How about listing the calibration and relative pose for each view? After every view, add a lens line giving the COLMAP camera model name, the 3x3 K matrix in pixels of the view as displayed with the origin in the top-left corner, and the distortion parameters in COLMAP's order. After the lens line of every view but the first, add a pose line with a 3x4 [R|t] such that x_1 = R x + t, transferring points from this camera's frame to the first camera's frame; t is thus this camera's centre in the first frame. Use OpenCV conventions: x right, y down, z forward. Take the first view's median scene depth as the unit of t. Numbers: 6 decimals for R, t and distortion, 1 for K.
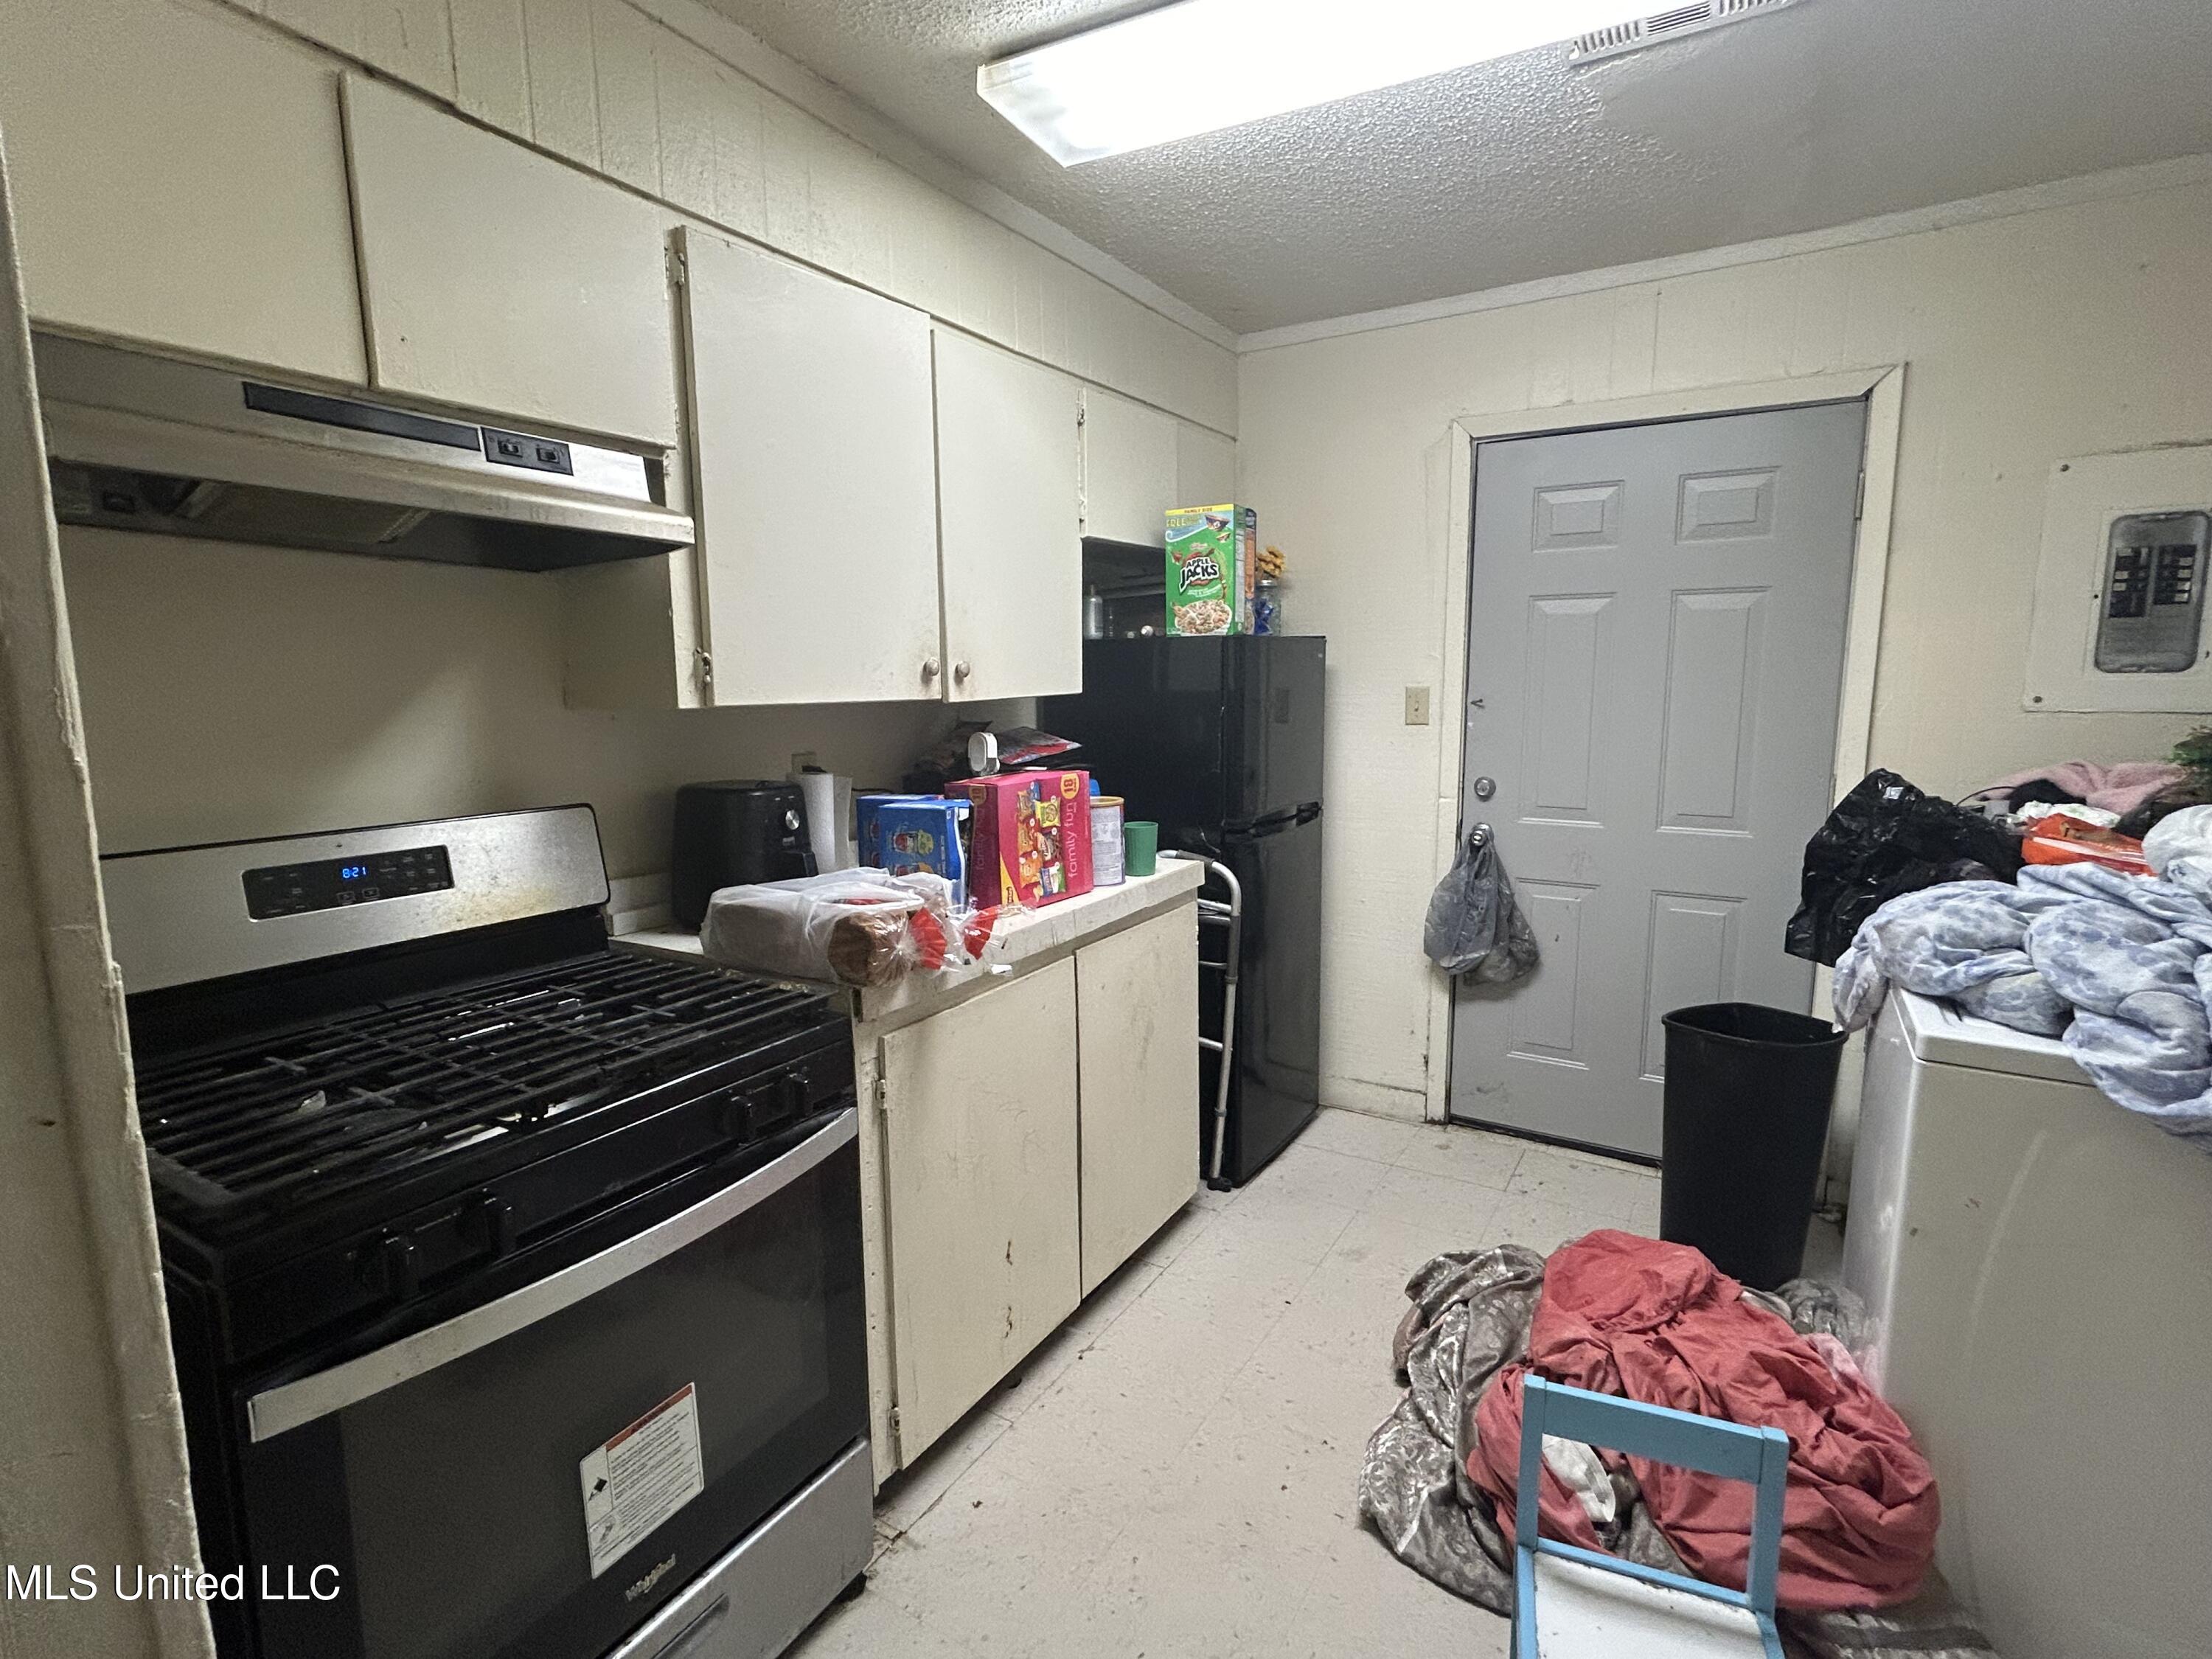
lens RADIAL K [[1061.6, 0, 1100.8], [0, 1061.6, 828.8], [0, 0, 1]] dist [0.002736, 0.002026]
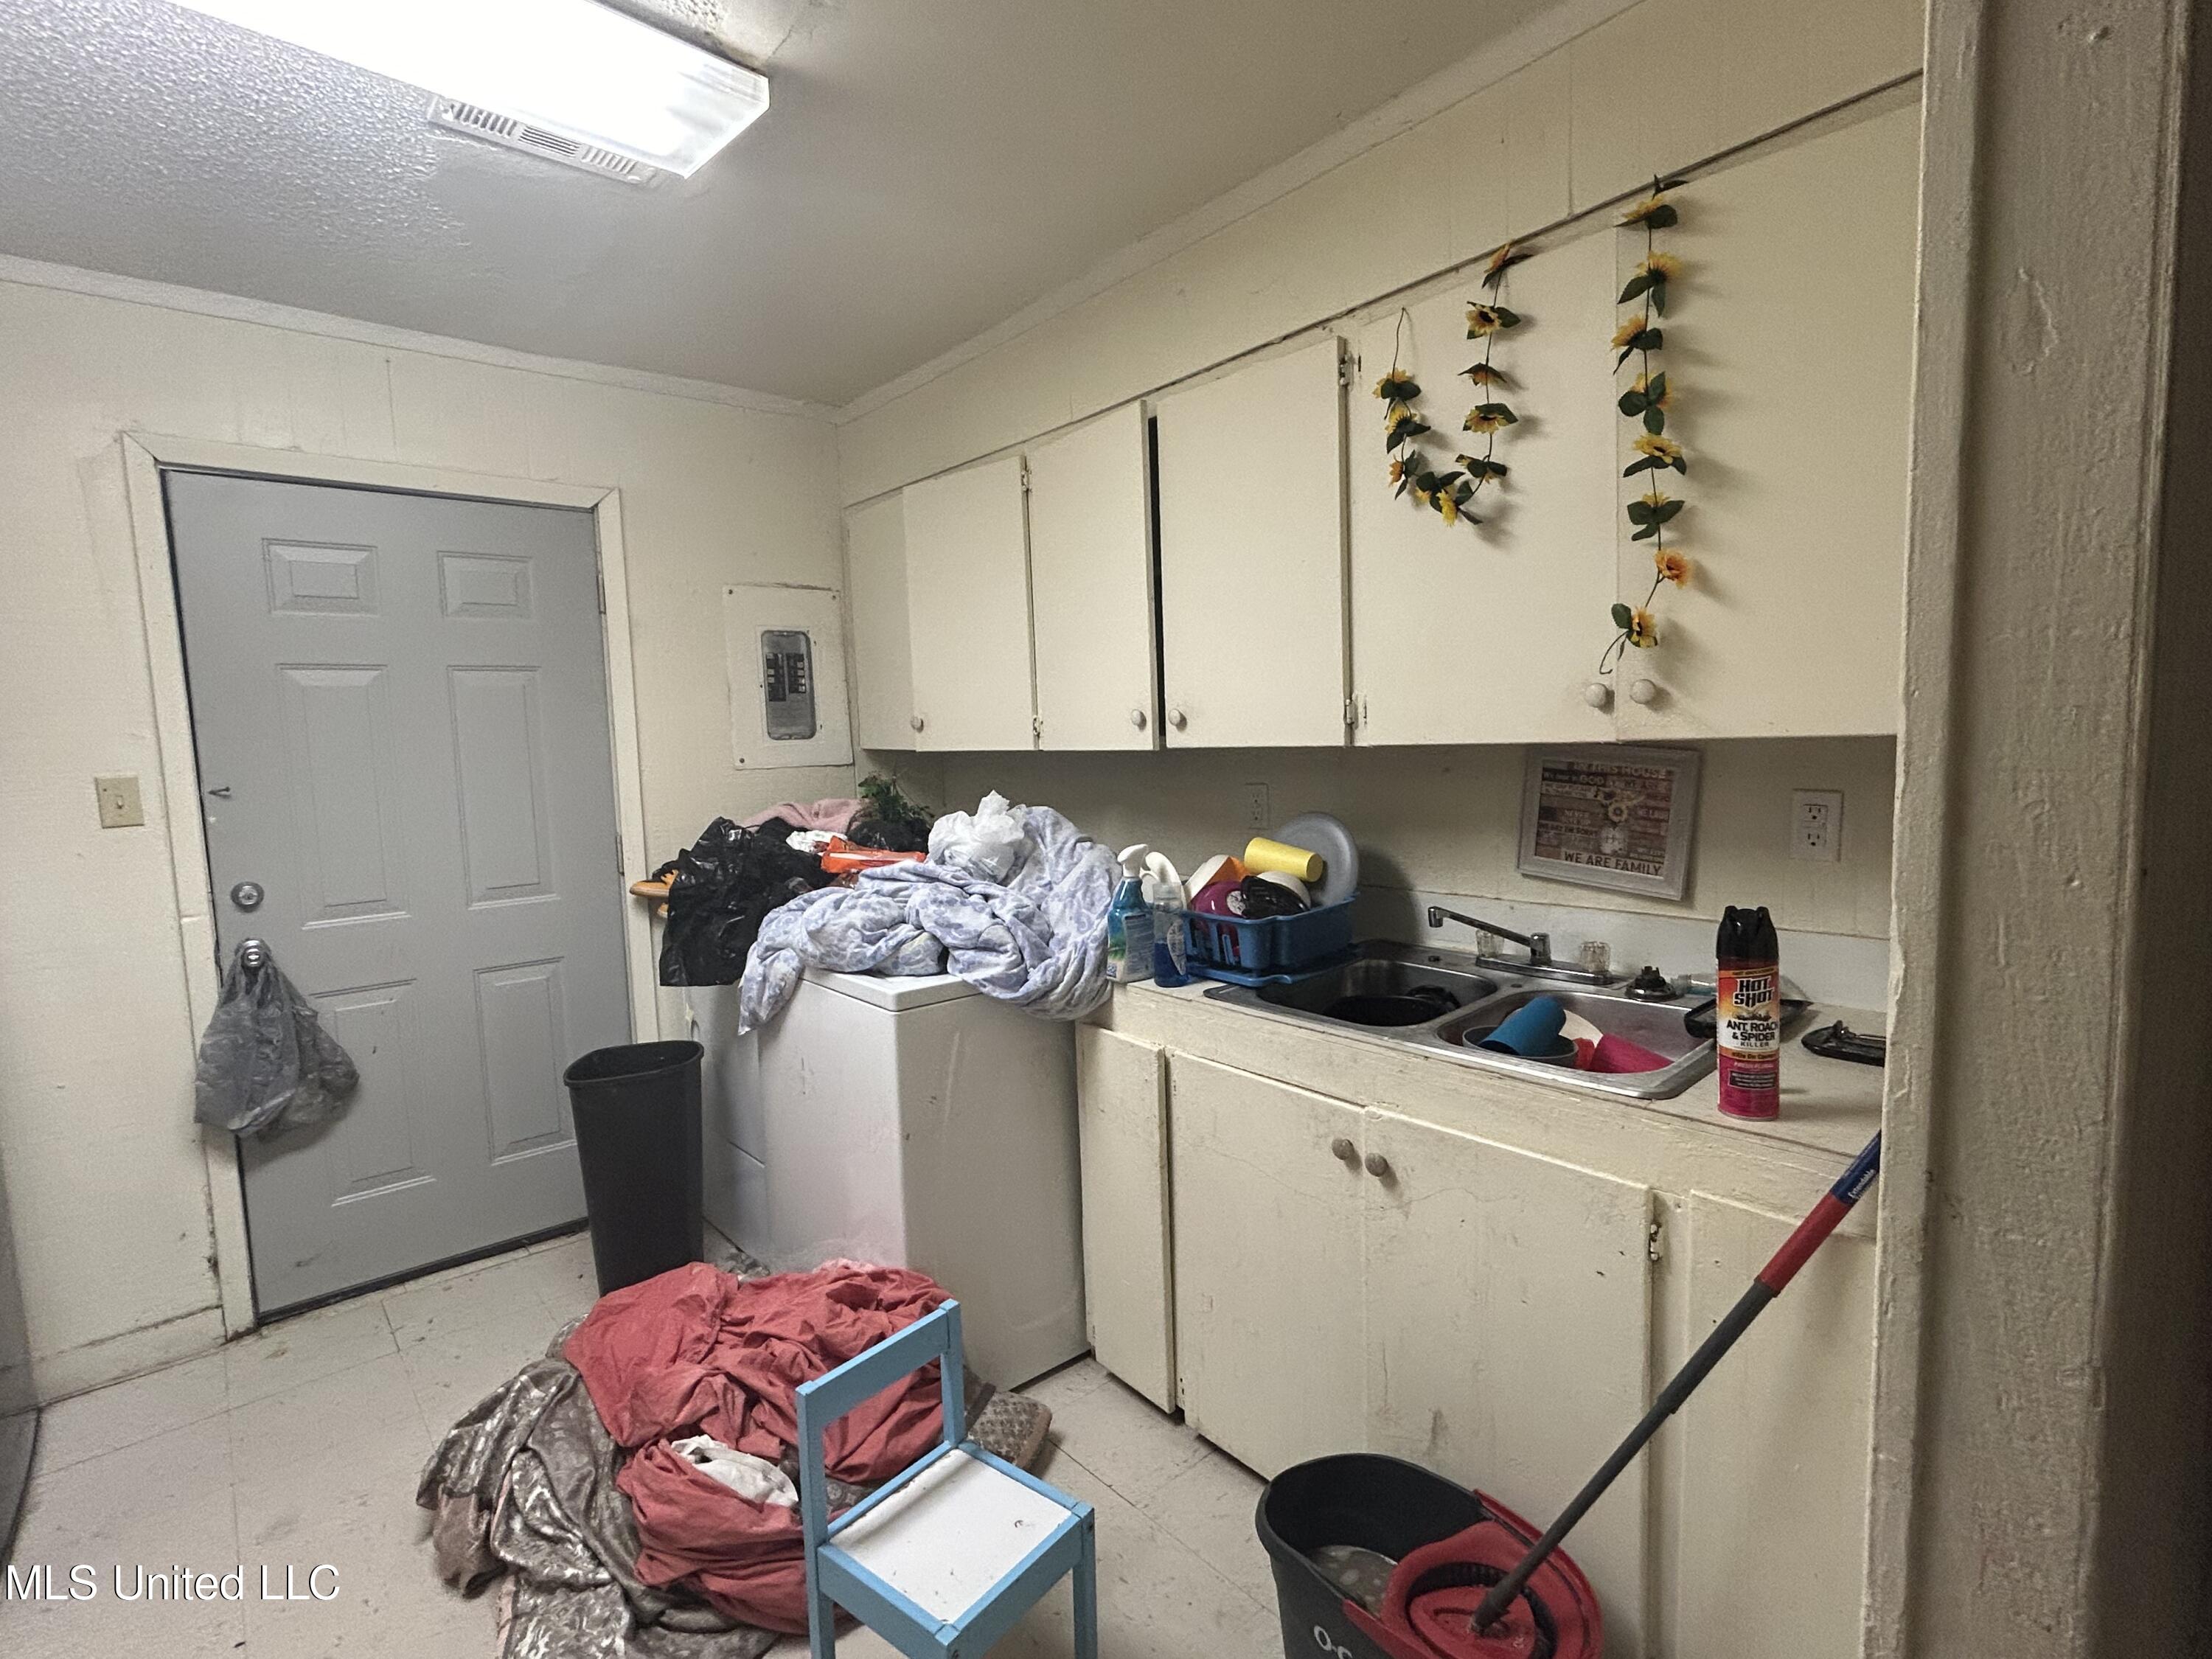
lens RADIAL K [[1061.6, 0, 1098.1], [0, 1061.6, 830.1], [0, 0, 1]] dist [0.002736, 0.002026]
pose [[0.313568, -0.096408, 0.944659, -0.308177], [0.167646, 0.984826, 0.044859, -0.024314], [-0.934650, 0.144302, 0.324972, 0.193728]]
